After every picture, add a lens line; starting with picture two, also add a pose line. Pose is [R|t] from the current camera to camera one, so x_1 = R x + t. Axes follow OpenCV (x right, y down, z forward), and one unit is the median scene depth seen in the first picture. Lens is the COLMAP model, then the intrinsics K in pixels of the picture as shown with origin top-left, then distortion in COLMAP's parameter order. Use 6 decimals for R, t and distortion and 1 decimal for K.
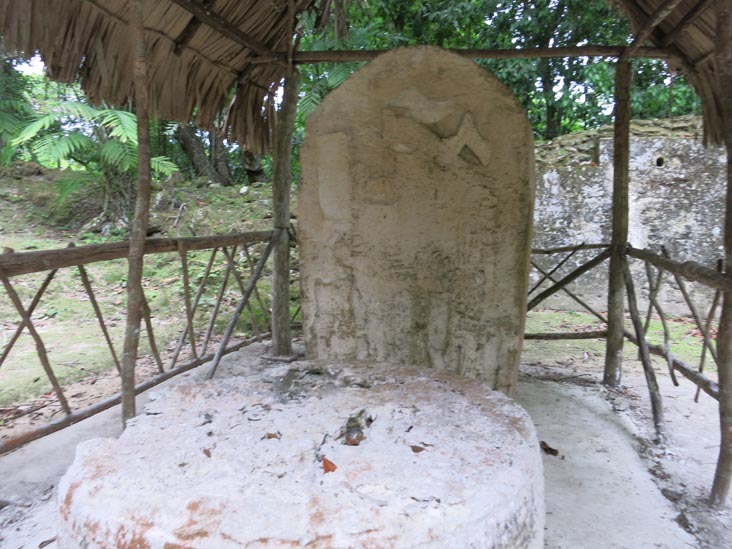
lens RADIAL K [[532.0, 0, 360.0], [0, 532.0, 271.8], [0, 0, 1]] dist [-0.029717, -0.003485]
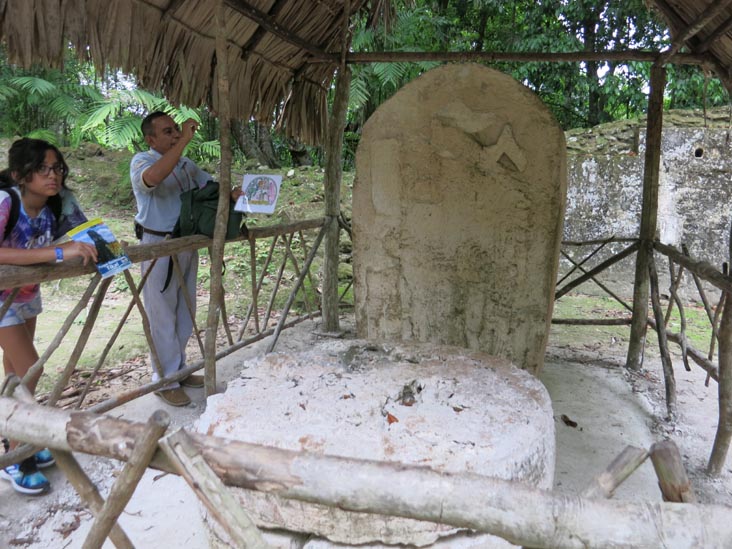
lens RADIAL K [[532.0, 0, 364.7], [0, 532.0, 273.3], [0, 0, 1]] dist [-0.029717, -0.003485]
pose [[0.998089, 0.024066, -0.056908, -0.025036], [-0.021304, 0.998589, 0.048651, -0.029743], [0.057999, -0.047346, 0.997193, -0.141902]]
